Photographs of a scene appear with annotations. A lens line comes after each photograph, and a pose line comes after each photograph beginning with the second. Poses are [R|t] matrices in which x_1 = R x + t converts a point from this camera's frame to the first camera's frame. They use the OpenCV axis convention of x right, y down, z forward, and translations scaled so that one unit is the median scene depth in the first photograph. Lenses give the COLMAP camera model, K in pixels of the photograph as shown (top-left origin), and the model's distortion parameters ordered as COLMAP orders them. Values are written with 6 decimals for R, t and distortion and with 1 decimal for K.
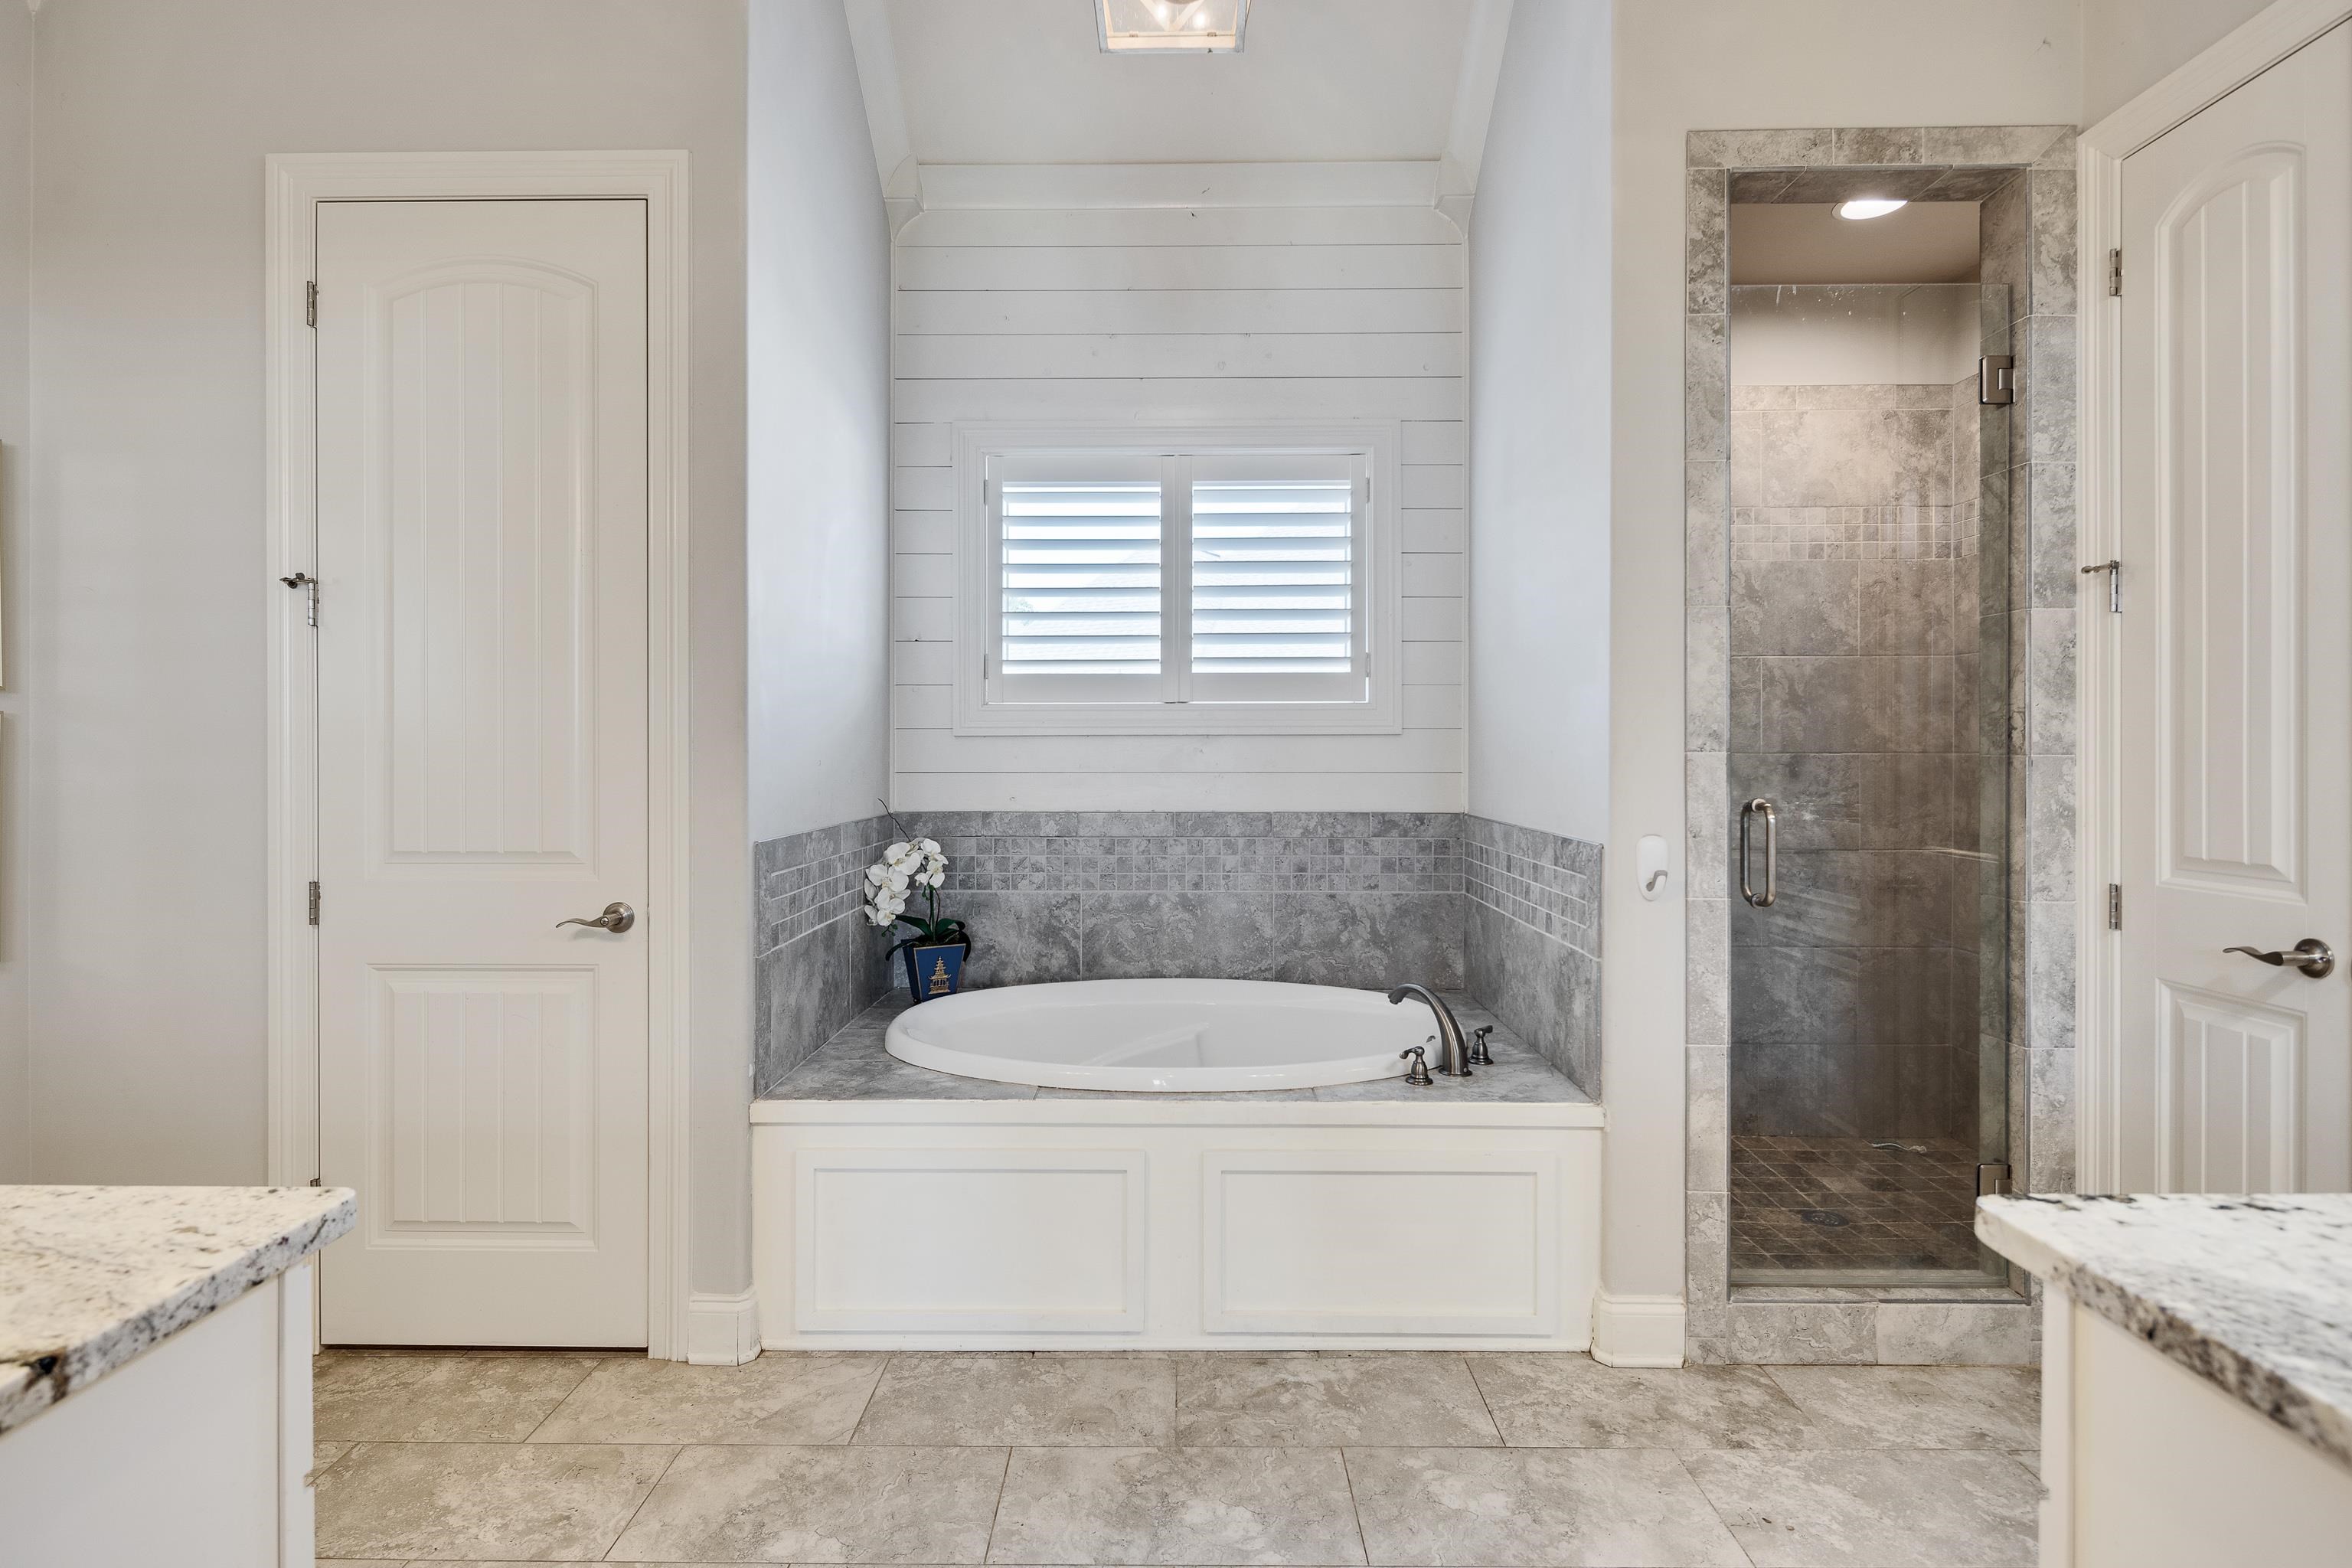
lens RADIAL K [[1143.5, 0, 1161.6], [0, 1143.5, 770.8], [0, 0, 1]] dist [0.001565, -0.003430]
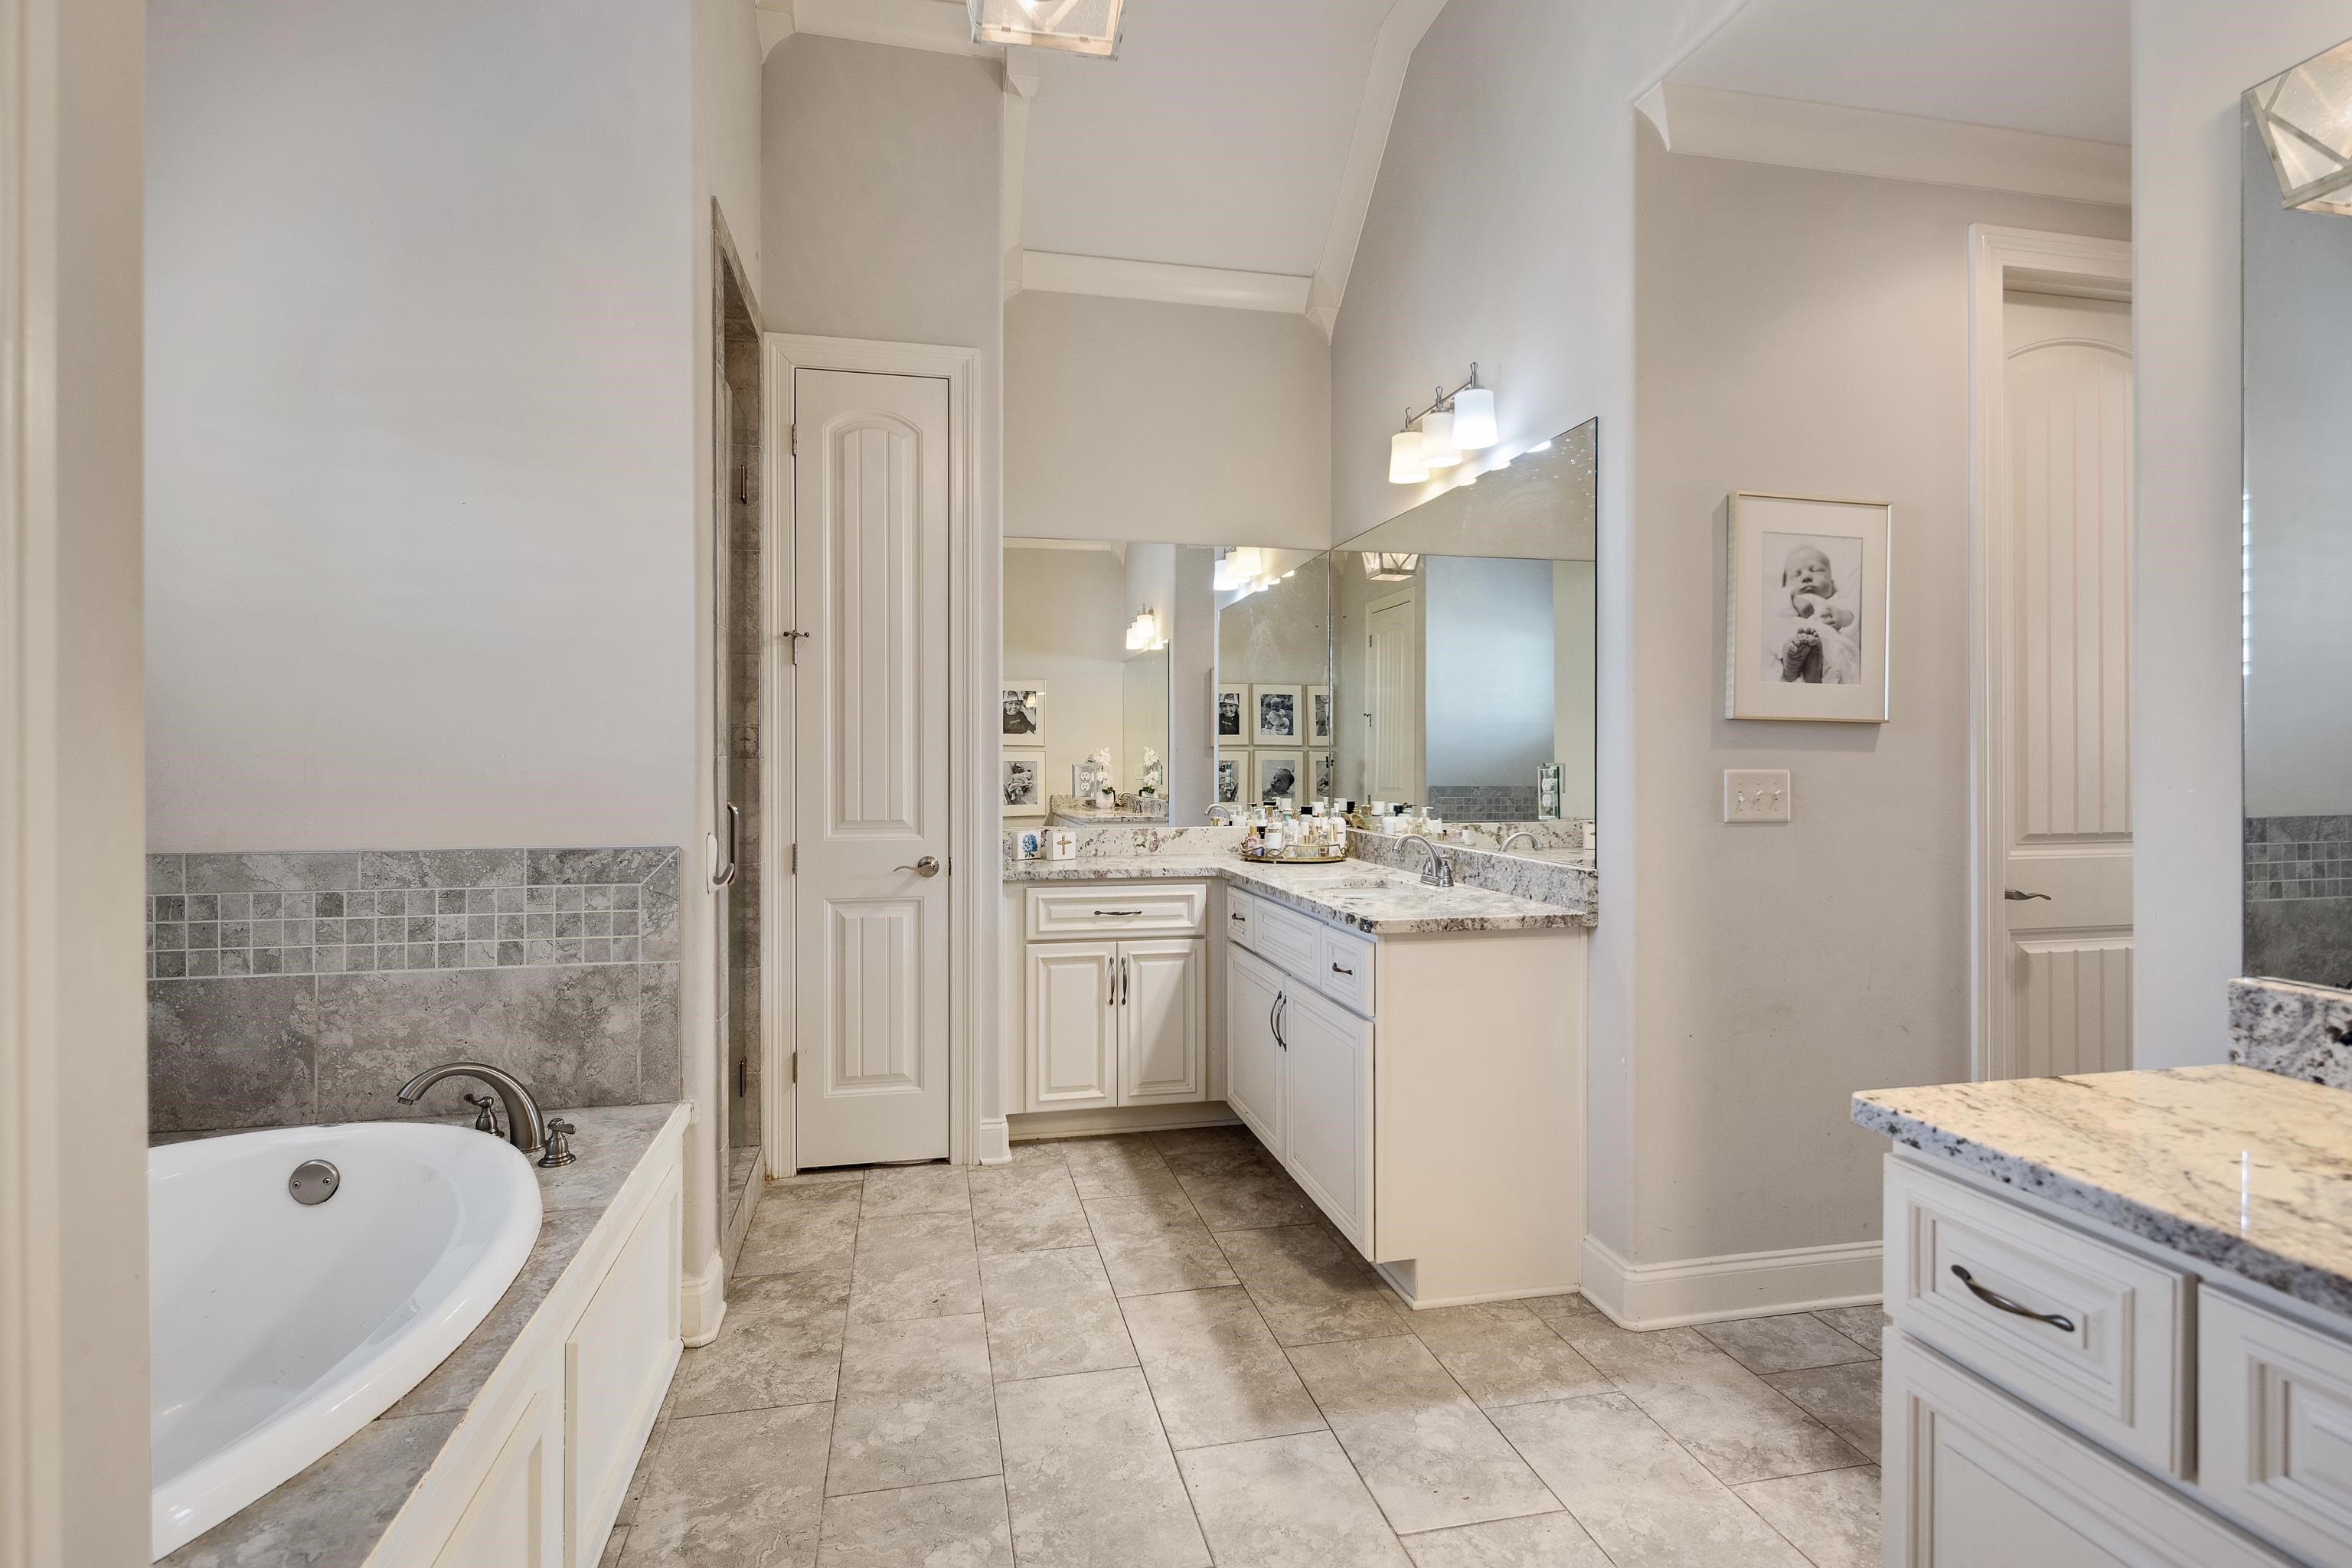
lens RADIAL K [[1143.5, 0, 1162.3], [0, 1143.5, 768.7], [0, 0, 1]] dist [0.001565, -0.003430]
pose [[-0.225778, -0.009375, 0.974134, -0.798273], [0.015403, 0.999794, 0.013192, -0.013948], [-0.974057, 0.017983, -0.225587, 0.914442]]
